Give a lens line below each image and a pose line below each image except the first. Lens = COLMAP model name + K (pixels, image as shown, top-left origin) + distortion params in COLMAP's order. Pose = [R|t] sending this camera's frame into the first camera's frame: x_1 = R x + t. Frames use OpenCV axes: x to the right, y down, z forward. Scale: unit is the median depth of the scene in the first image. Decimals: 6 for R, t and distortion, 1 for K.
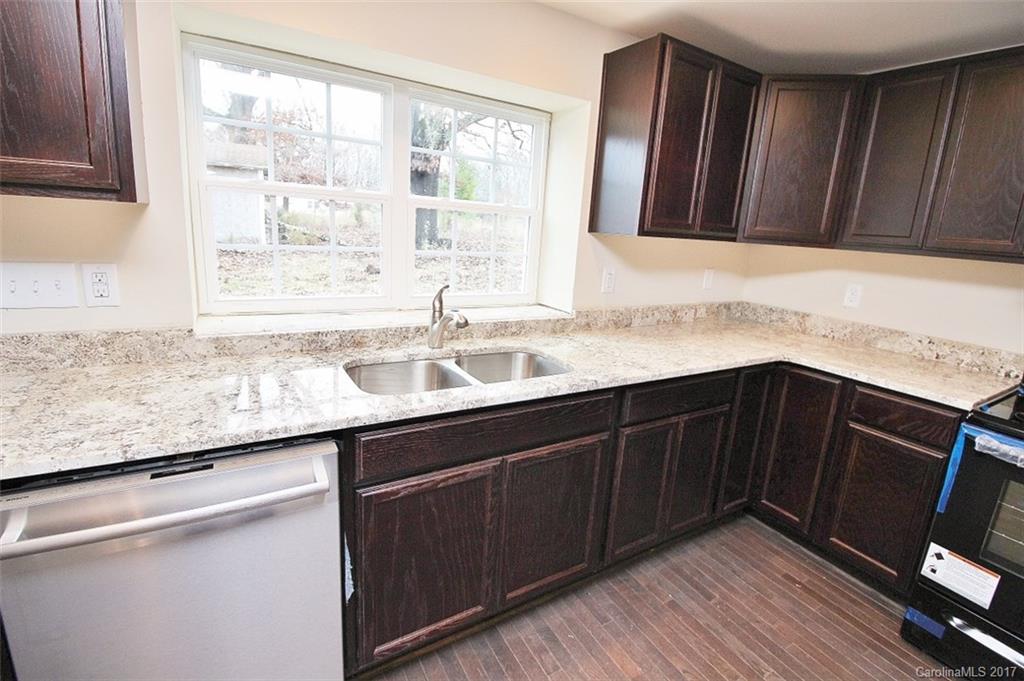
lens RADIAL K [[472.8, 0, 513.7], [0, 472.8, 331.3], [0, 0, 1]] dist [-0.000608, -0.011636]
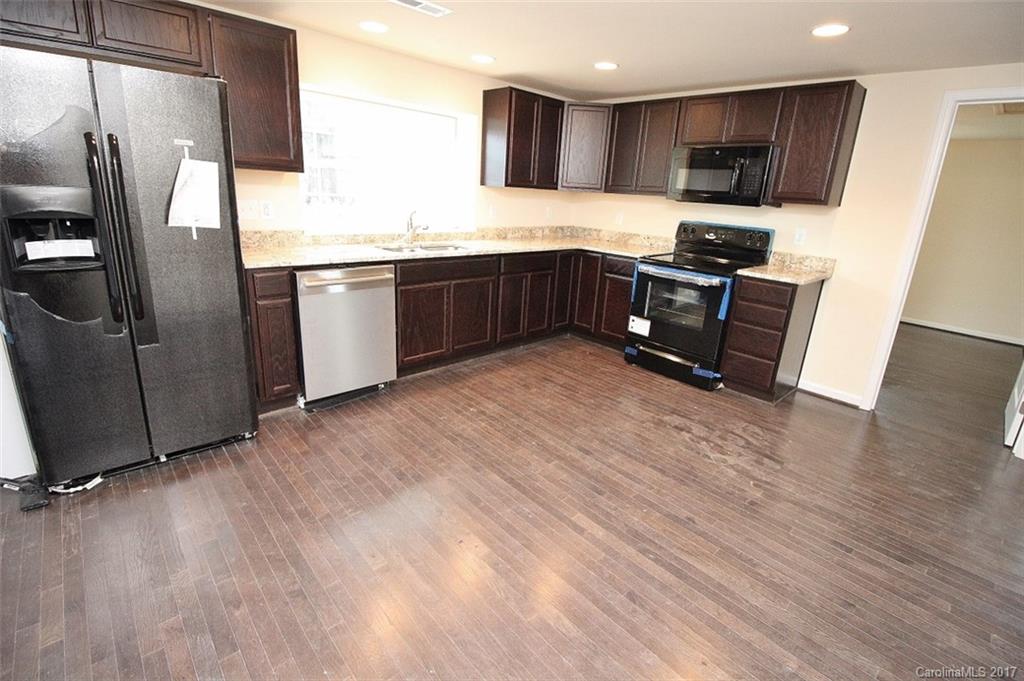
lens RADIAL K [[473.3, 0, 513.3], [0, 473.3, 329.0], [0, 0, 1]] dist [-0.000735, -0.000105]
pose [[0.976437, -0.070349, 0.204015, -0.166039], [0.054016, 0.994953, 0.084558, 0.247461], [-0.208934, -0.071546, 0.975309, -1.083077]]
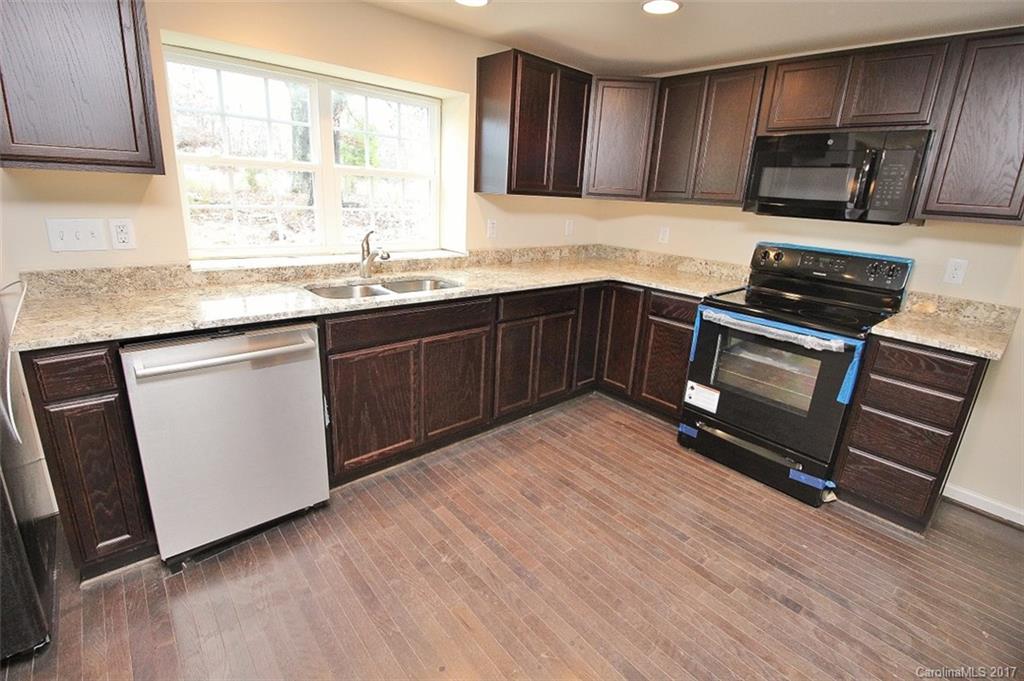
lens RADIAL K [[472.8, 0, 513.7], [0, 472.8, 331.3], [0, 0, 1]] dist [-0.000608, -0.011636]
pose [[0.982778, -0.063934, 0.173380, 0.011013], [0.050774, 0.995556, 0.079312, 0.101717], [-0.177681, -0.069143, 0.981656, -0.447693]]
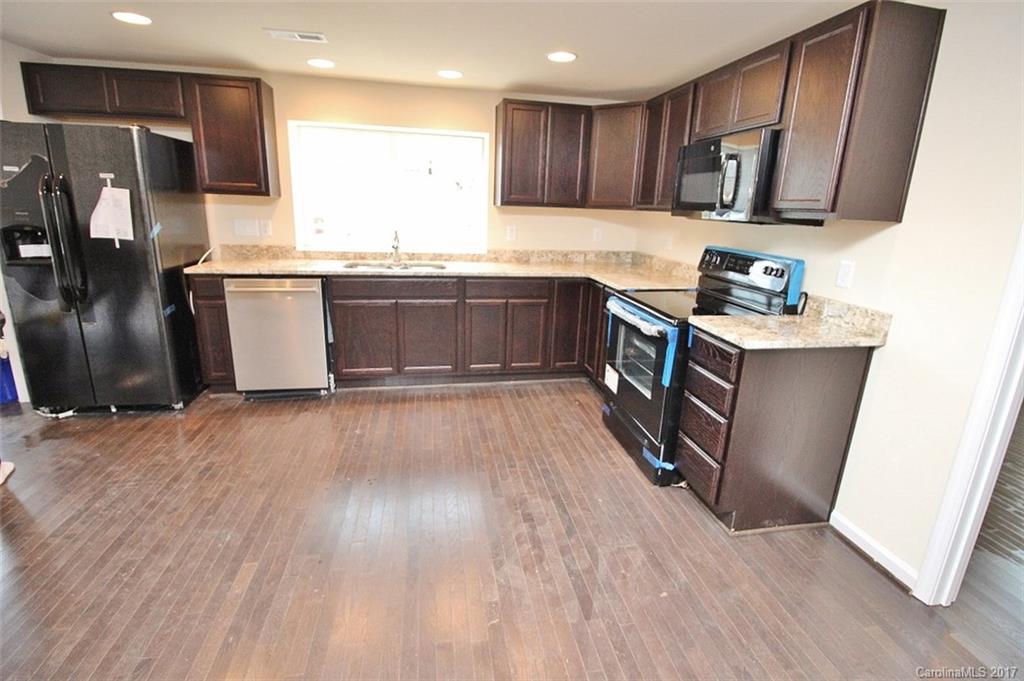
lens RADIAL K [[472.8, 0, 513.7], [0, 472.8, 331.3], [0, 0, 1]] dist [-0.000608, -0.011636]
pose [[0.939927, 0.057079, -0.336570, 1.022088], [-0.049265, 0.998282, 0.031719, 0.244508], [0.337803, -0.013233, 0.941124, -0.784978]]
